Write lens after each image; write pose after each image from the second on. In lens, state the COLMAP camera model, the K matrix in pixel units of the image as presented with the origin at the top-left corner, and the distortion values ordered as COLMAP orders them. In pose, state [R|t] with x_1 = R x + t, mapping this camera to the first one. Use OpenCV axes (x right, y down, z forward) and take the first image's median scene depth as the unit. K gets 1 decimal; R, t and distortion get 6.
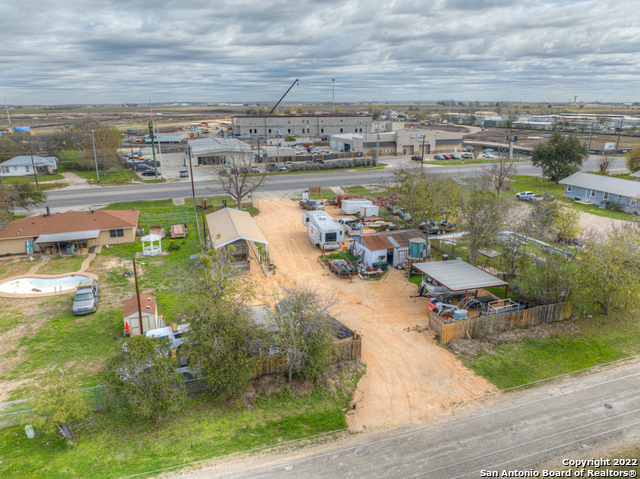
lens RADIAL K [[450.1, 0, 321.2], [0, 450.1, 240.0], [0, 0, 1]] dist [-0.041199, 0.004765]
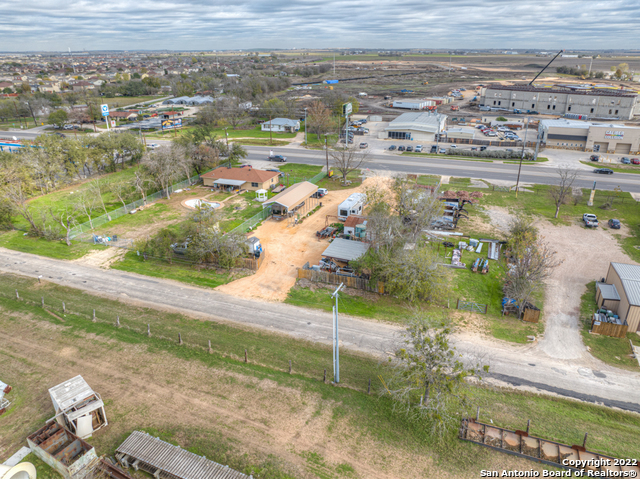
lens RADIAL K [[450.1, 0, 321.2], [0, 450.1, 240.0], [0, 0, 1]] dist [-0.041199, 0.004765]
pose [[0.776594, 0.249380, -0.578543, 0.570270], [-0.184456, 0.968081, 0.169690, -0.106222], [0.602394, -0.025064, 0.797805, -0.176153]]
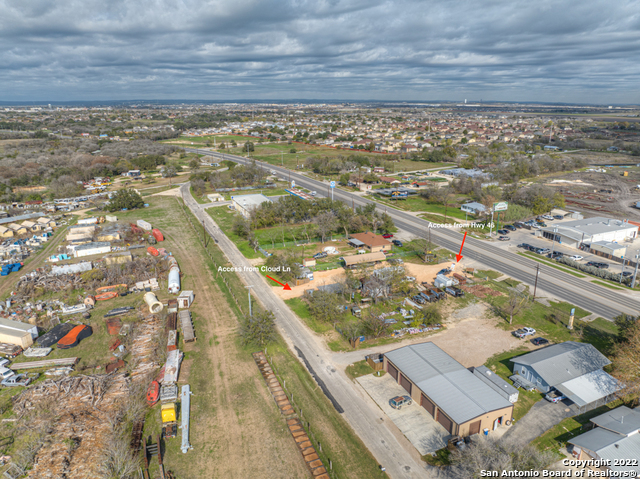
lens RADIAL K [[450.1, 0, 321.2], [0, 450.1, 240.0], [0, 0, 1]] dist [-0.041199, 0.004765]
pose [[0.095322, 0.299174, -0.949425, 1.497300], [-0.292420, 0.920104, 0.260576, -0.484742], [0.951527, 0.252792, 0.175191, 0.154702]]
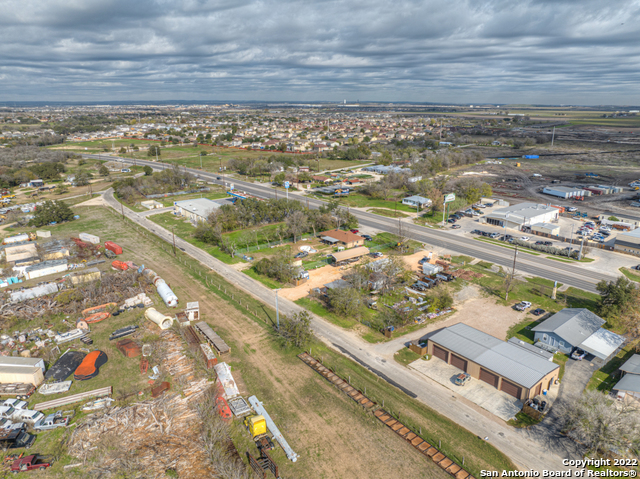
lens RADIAL K [[450.1, 0, 321.2], [0, 450.1, 240.0], [0, 0, 1]] dist [-0.041199, 0.004765]
pose [[0.342395, 0.281684, -0.896337, 1.434259], [-0.278586, 0.941536, 0.189470, -0.374794], [0.897304, 0.184834, 0.400851, -0.196382]]
